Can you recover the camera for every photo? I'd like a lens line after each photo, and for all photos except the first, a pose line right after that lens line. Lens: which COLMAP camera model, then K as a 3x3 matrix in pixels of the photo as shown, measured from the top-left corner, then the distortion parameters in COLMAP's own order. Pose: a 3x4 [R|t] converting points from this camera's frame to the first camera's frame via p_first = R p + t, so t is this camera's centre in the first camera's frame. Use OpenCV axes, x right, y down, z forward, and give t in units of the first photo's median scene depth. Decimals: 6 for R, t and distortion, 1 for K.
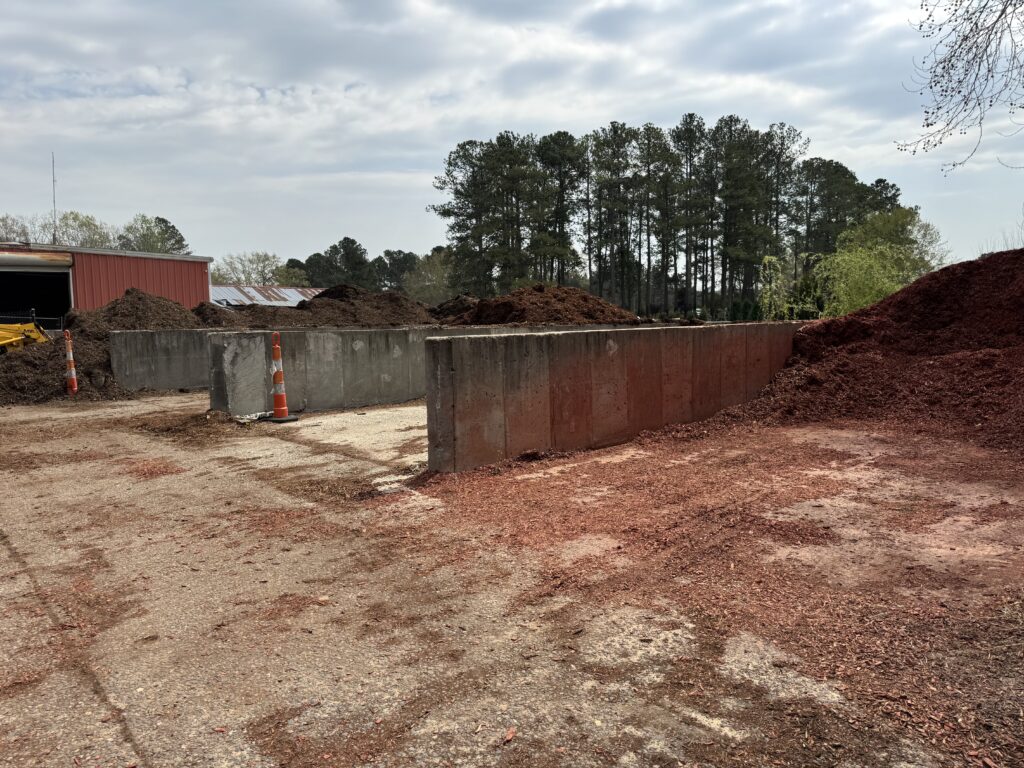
lens RADIAL K [[736.0, 0, 504.9], [0, 736.0, 393.5], [0, 0, 1]] dist [0.032362, -0.037441]
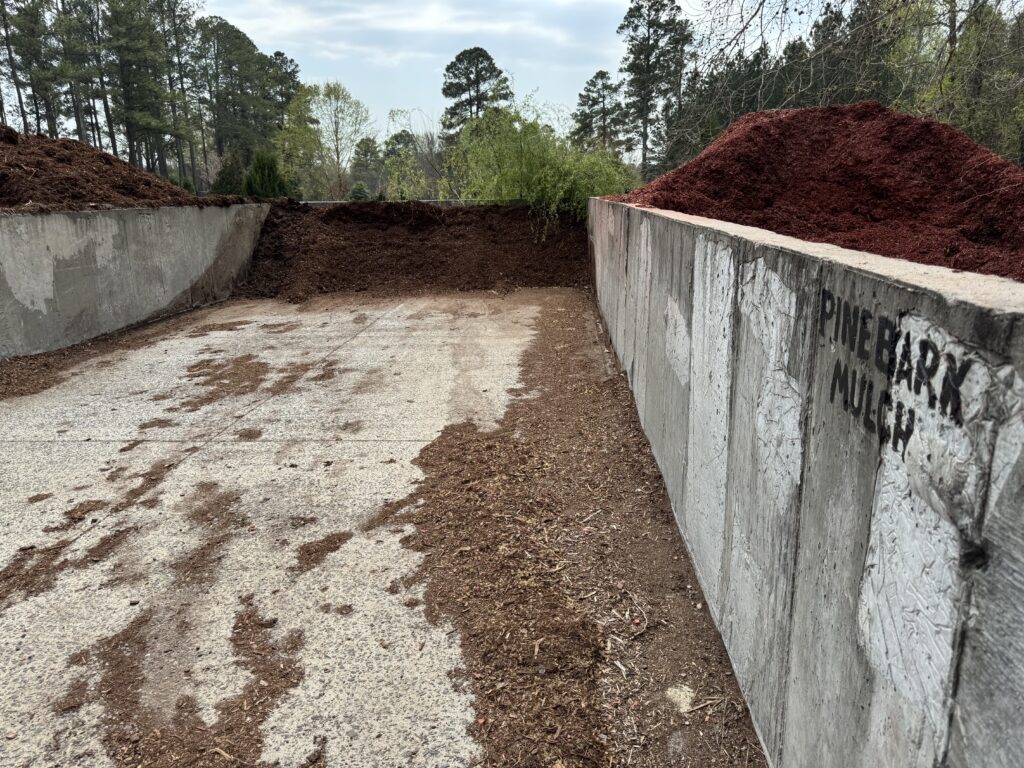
lens RADIAL K [[736.0, 0, 510.3], [0, 736.0, 391.3], [0, 0, 1]] dist [0.032362, -0.037441]
pose [[0.715154, -0.176195, 0.676395, -0.120594], [0.070923, 0.981004, 0.180556, -0.041650], [-0.695359, -0.081154, 0.714066, 0.448338]]
